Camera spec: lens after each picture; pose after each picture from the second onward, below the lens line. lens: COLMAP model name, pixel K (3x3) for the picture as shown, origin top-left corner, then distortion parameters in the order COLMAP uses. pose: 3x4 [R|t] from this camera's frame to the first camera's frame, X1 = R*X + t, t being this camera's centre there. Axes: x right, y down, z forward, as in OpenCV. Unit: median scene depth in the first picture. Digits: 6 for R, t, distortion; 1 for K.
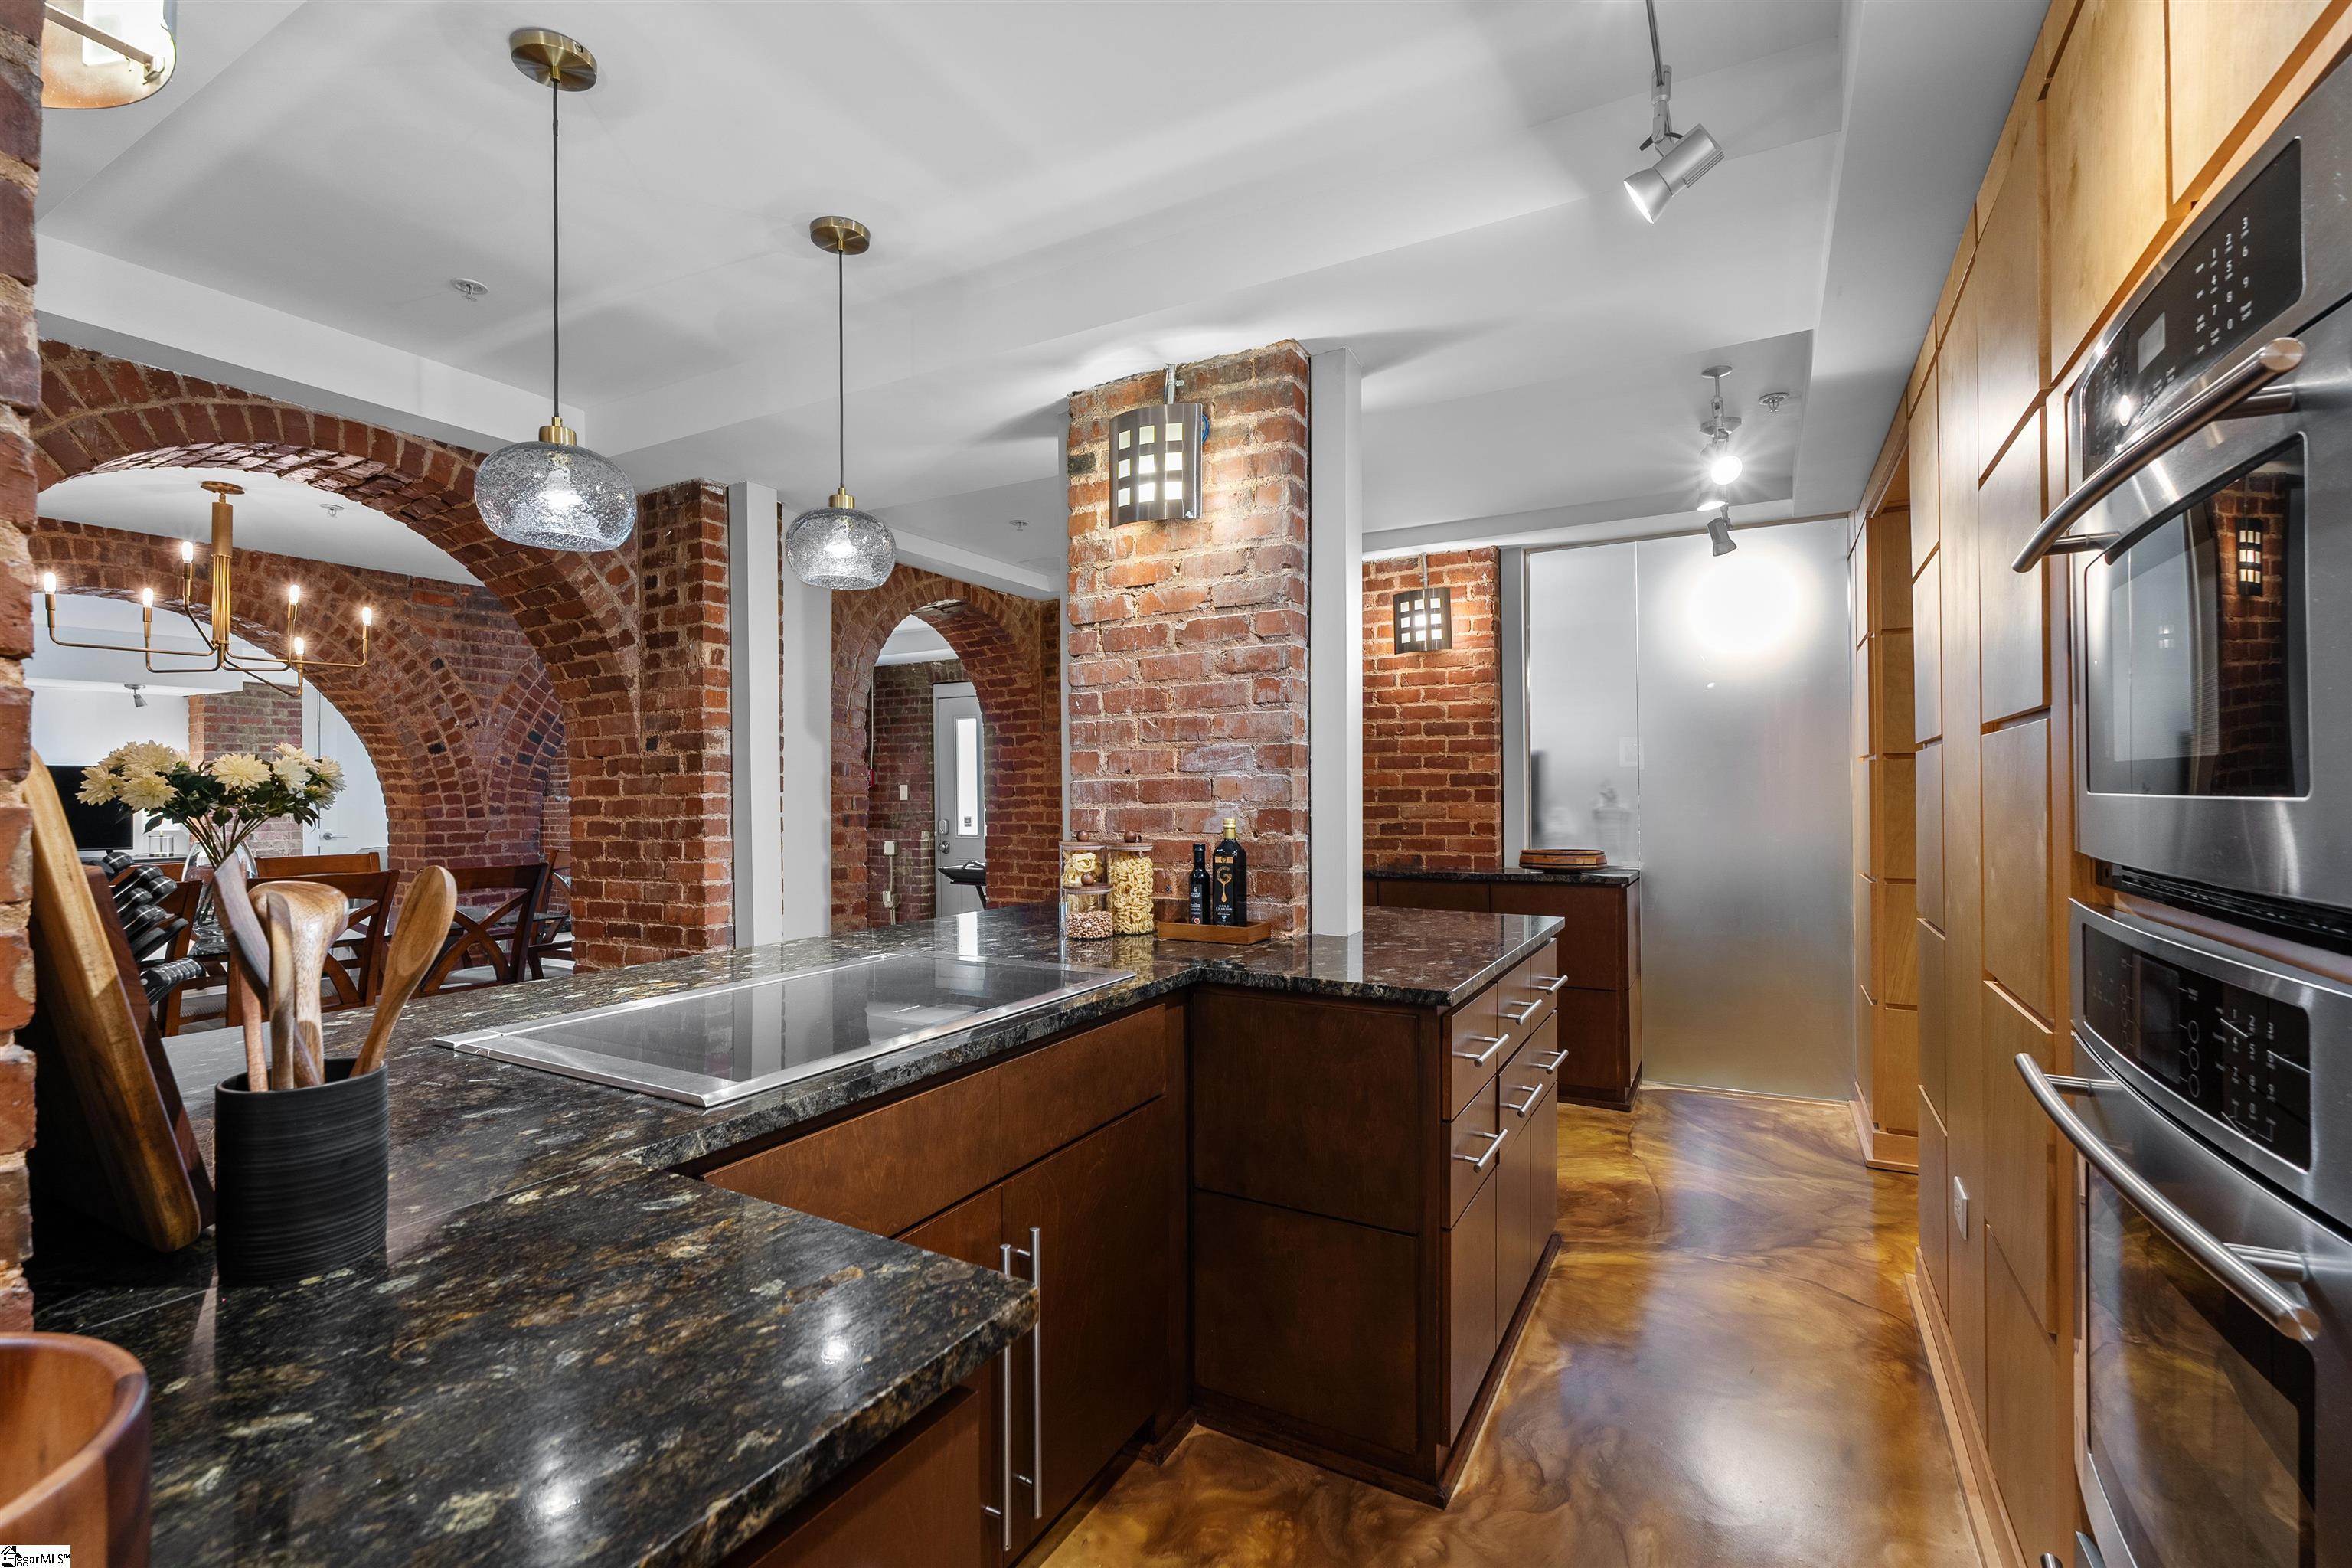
lens RADIAL K [[1035.0, 0, 1160.8], [0, 1035.0, 791.3], [0, 0, 1]] dist [-0.008237, -0.000705]
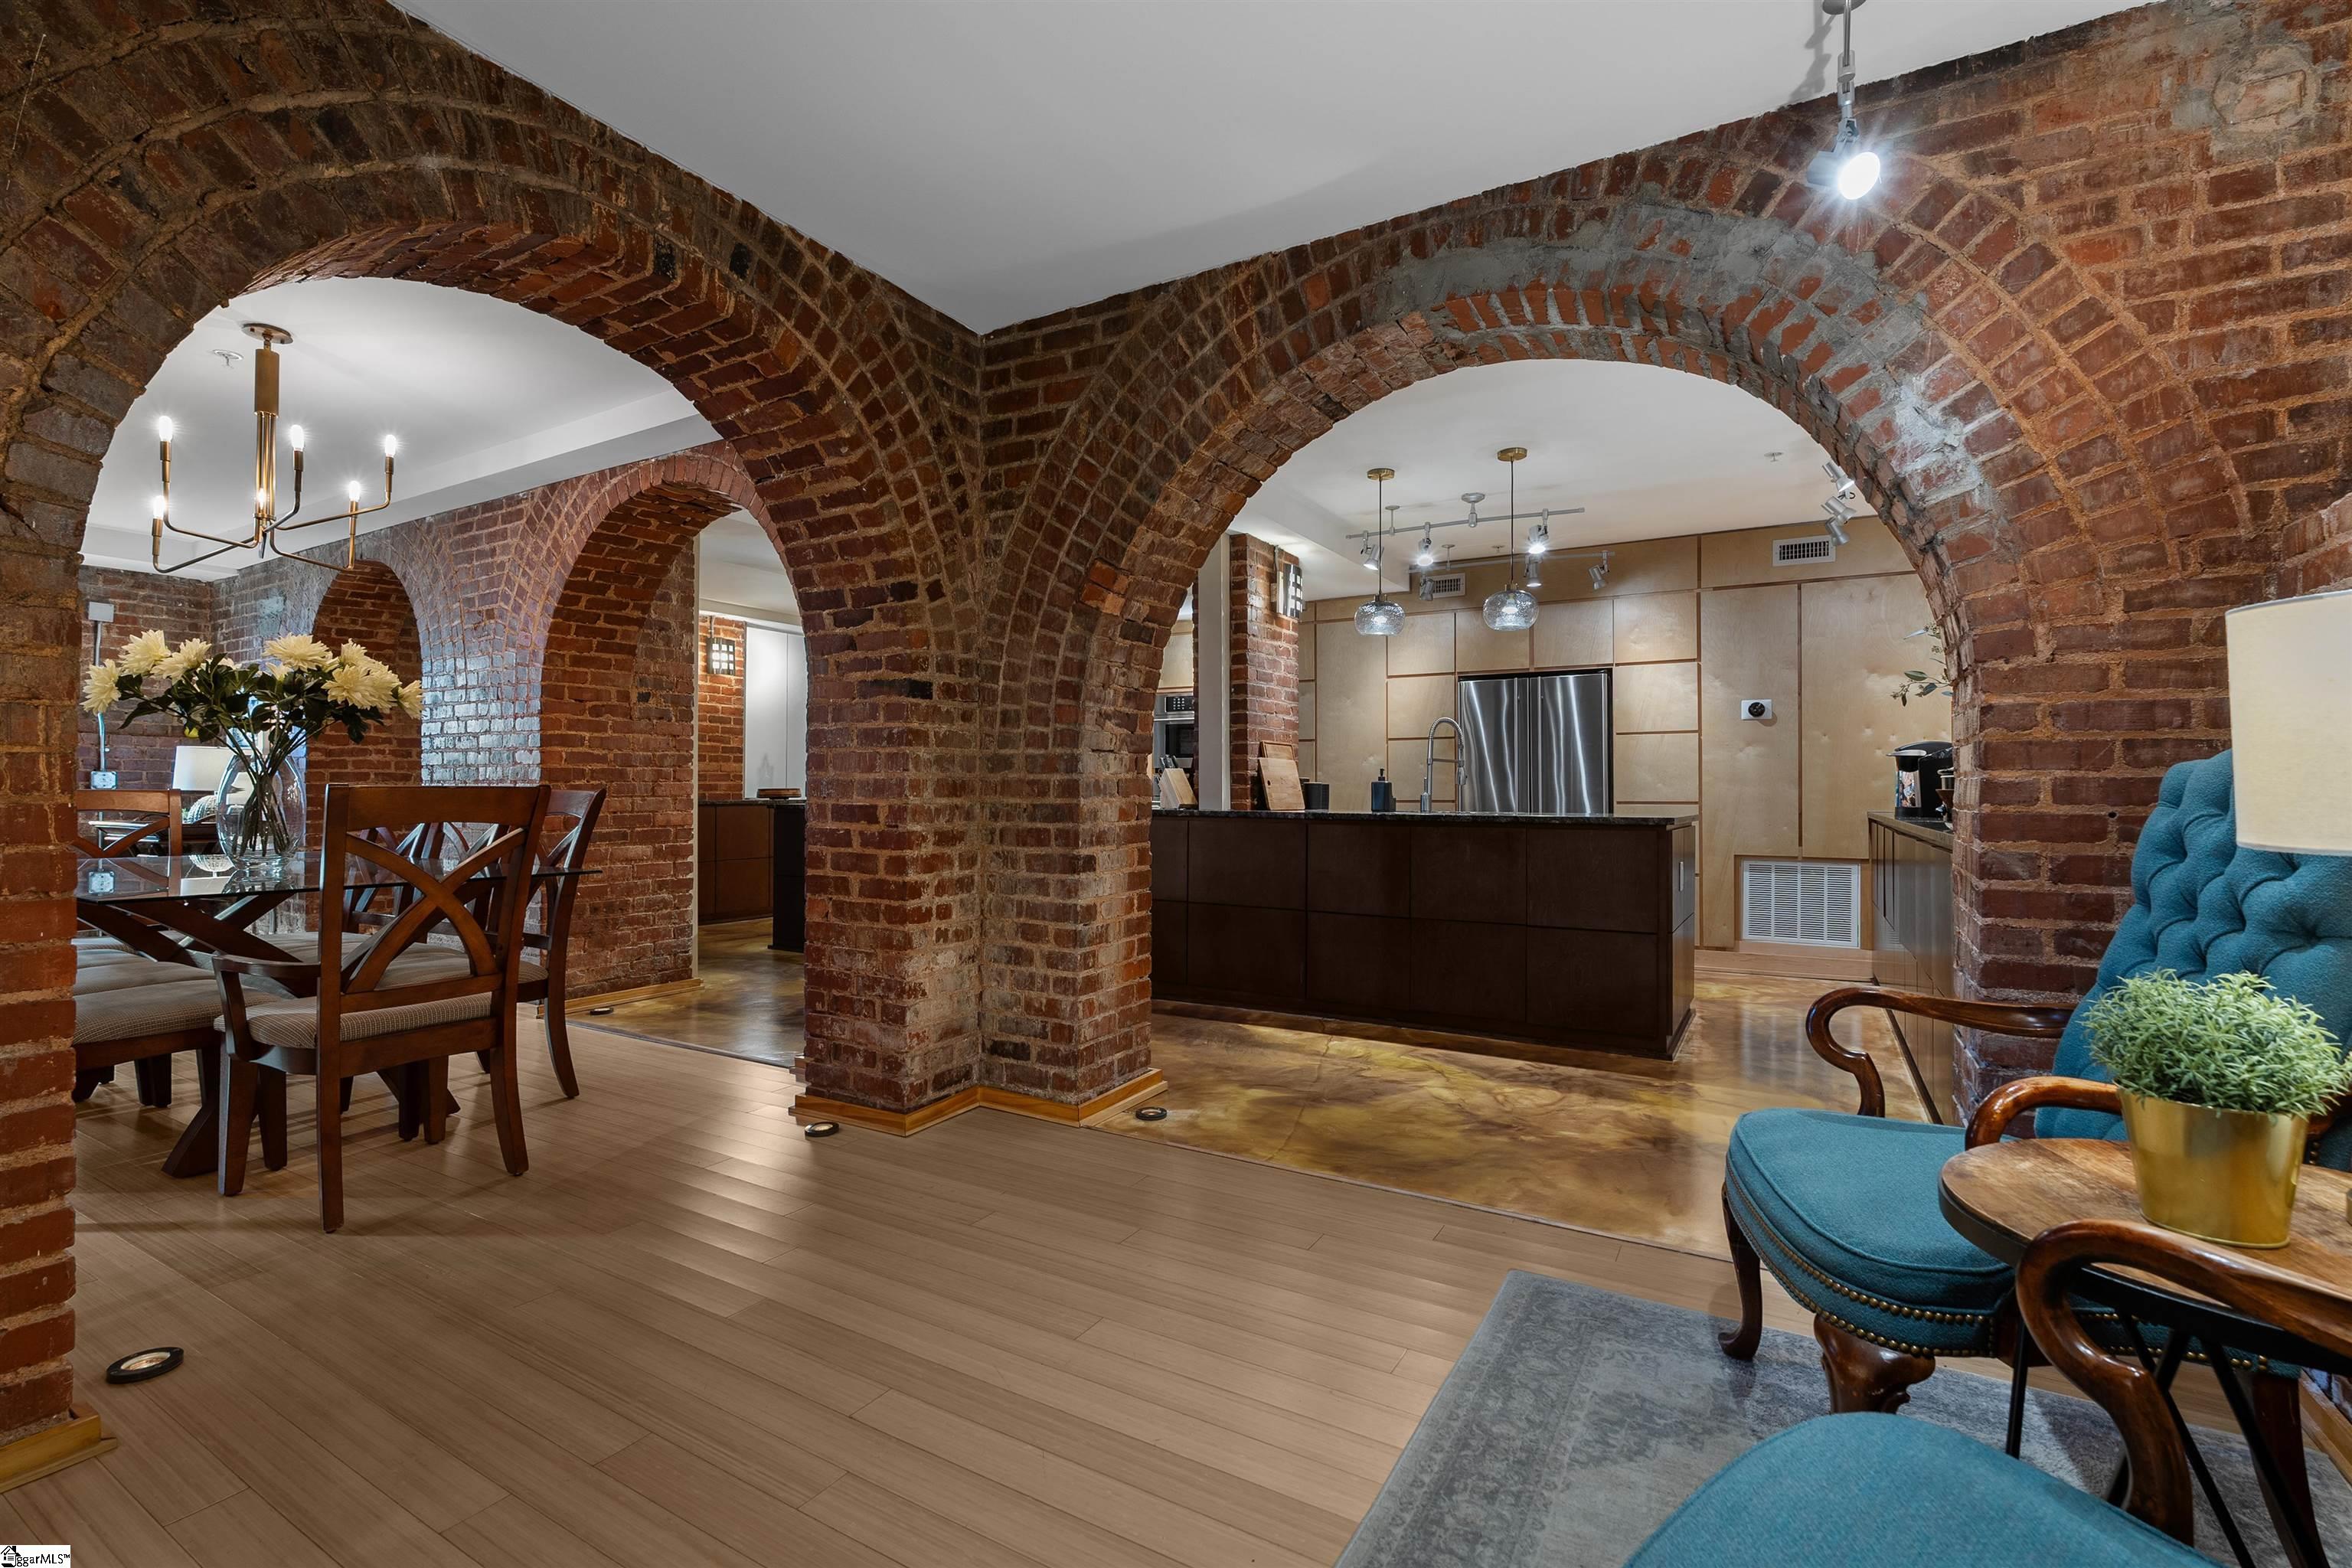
lens RADIAL K [[1035.0, 0, 1163.1], [0, 1035.0, 783.1], [0, 0, 1]] dist [-0.008237, -0.000705]
pose [[0.034831, 0.013725, 0.999299, -1.619241], [-0.008886, 0.999870, -0.013423, 0.070500], [-0.999354, -0.008412, 0.034948, 0.228617]]
